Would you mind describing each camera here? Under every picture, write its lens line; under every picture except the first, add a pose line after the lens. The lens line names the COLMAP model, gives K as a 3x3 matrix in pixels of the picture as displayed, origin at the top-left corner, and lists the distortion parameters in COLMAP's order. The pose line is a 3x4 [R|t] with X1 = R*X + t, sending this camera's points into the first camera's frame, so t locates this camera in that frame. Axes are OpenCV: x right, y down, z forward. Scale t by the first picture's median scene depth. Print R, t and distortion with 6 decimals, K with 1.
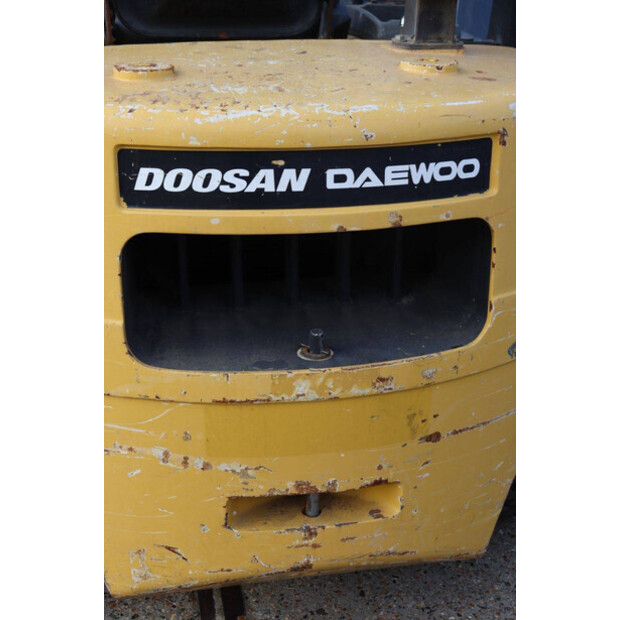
lens RADIAL K [[936.8, 0, 303.2], [0, 936.8, 306.5], [0, 0, 1]] dist [0.100549, 0.000000]
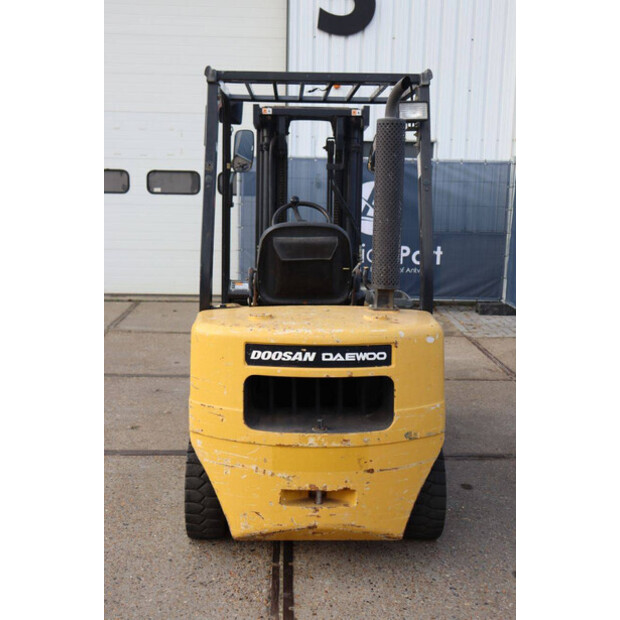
lens RADIAL K [[778.1, 0, 311.9], [0, 778.1, 312.3], [0, 0, 1]] dist [-0.019348, 0.000000]
pose [[0.984733, 0.018740, -0.173057, 0.345892], [-0.062958, 0.965226, -0.253722, 0.277501], [0.162285, 0.260744, 0.951670, -1.029715]]
